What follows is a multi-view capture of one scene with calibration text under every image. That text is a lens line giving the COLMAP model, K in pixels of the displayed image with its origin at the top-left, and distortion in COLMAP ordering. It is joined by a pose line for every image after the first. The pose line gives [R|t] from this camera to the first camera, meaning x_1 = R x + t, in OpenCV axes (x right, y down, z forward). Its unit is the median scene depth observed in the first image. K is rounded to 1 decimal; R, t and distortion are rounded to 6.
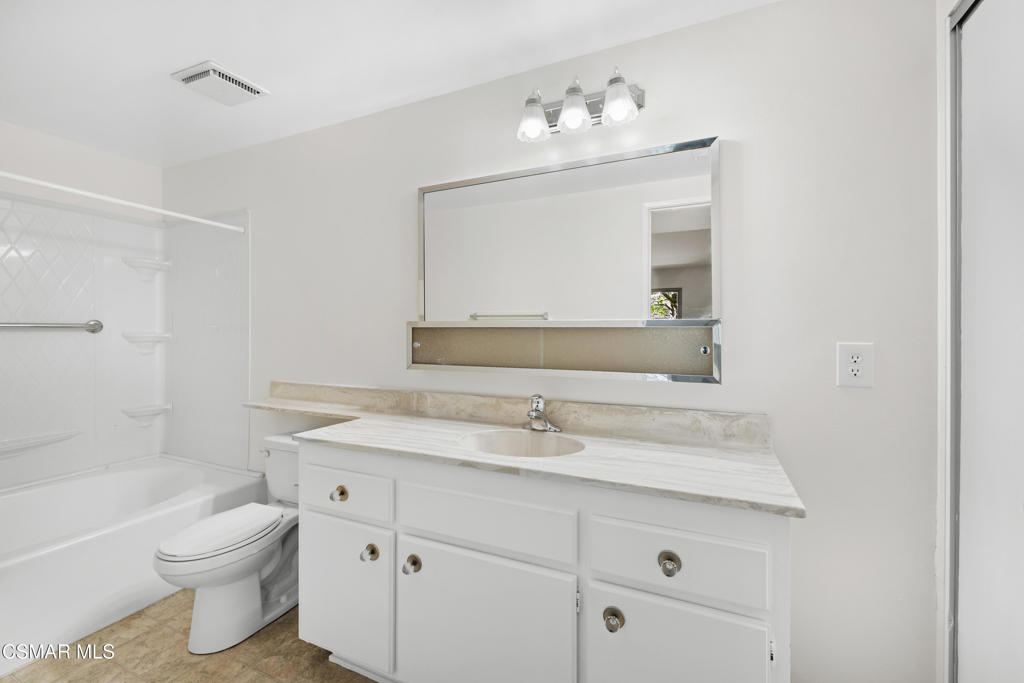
lens RADIAL K [[432.7, 0, 511.1], [0, 432.7, 340.0], [0, 0, 1]] dist [0.001646, 0.000295]
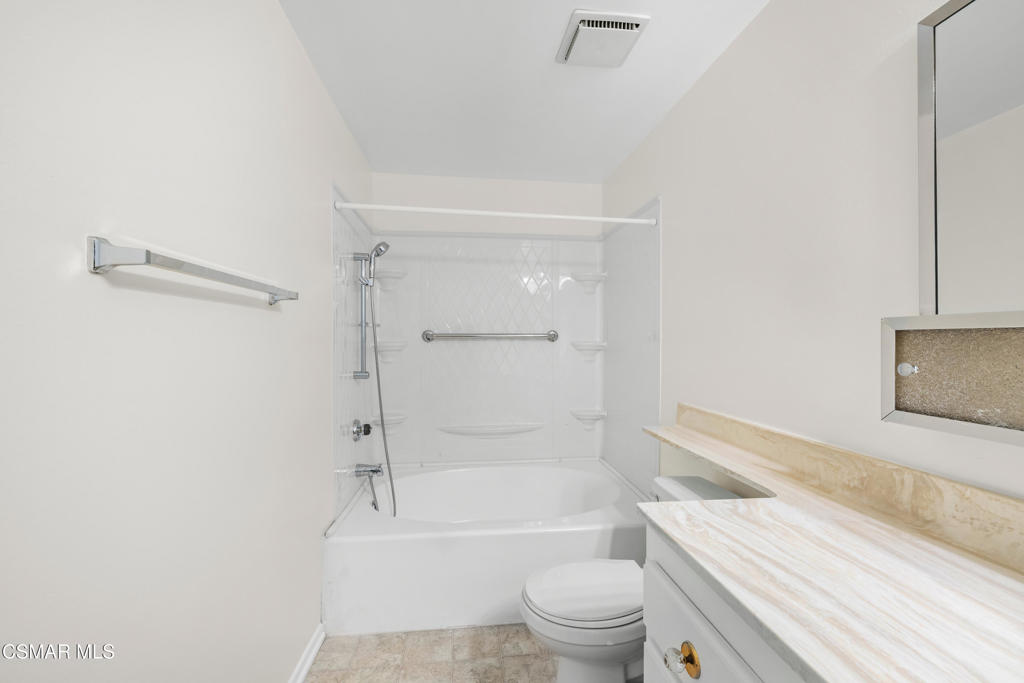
lens RADIAL K [[432.7, 0, 511.1], [0, 432.7, 340.0], [0, 0, 1]] dist [0.001646, 0.000295]
pose [[0.521848, -0.001049, -0.853038, -0.047595], [-0.017616, 0.999773, -0.012006, -0.005952], [0.852857, 0.021292, 0.521711, 0.386694]]
